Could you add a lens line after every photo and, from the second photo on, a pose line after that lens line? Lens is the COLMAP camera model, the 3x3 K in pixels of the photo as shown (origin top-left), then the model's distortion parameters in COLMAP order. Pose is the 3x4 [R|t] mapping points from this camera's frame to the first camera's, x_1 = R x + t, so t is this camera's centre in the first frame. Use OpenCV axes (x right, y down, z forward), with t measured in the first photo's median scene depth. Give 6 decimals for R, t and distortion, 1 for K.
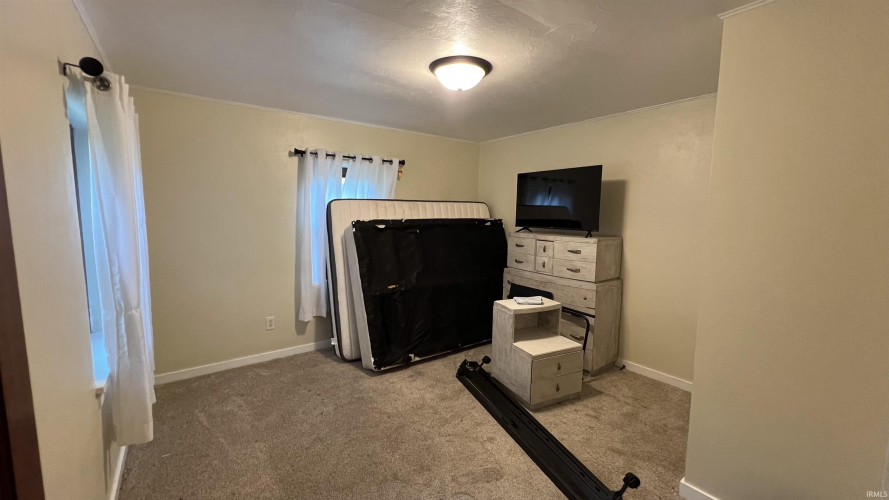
lens RADIAL K [[355.5, 0, 445.7], [0, 355.5, 251.7], [0, 0, 1]] dist [0.003450, 0.000712]
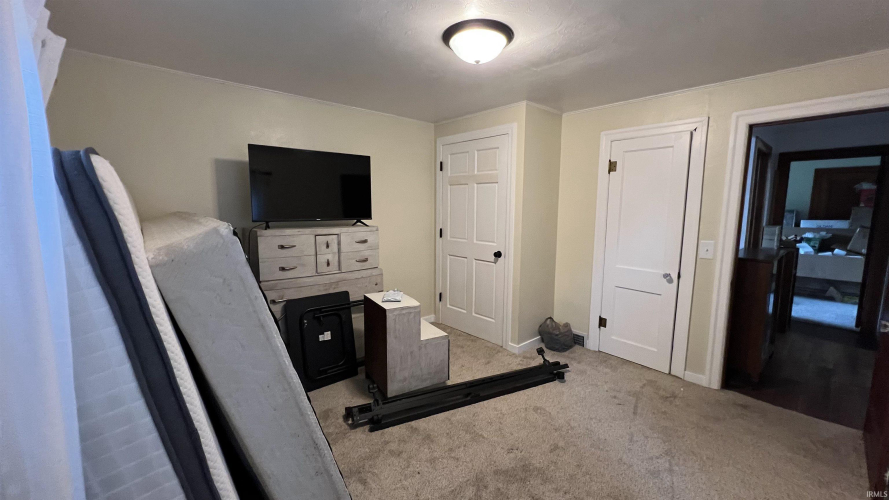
lens RADIAL K [[355.5, 0, 445.2], [0, 355.5, 245.5], [0, 0, 1]] dist [0.003450, 0.000712]
pose [[-0.078295, -0.128793, 0.988576, -0.602789], [0.102871, 0.985283, 0.136512, -0.095835], [-0.991608, 0.112384, -0.063894, 0.800843]]
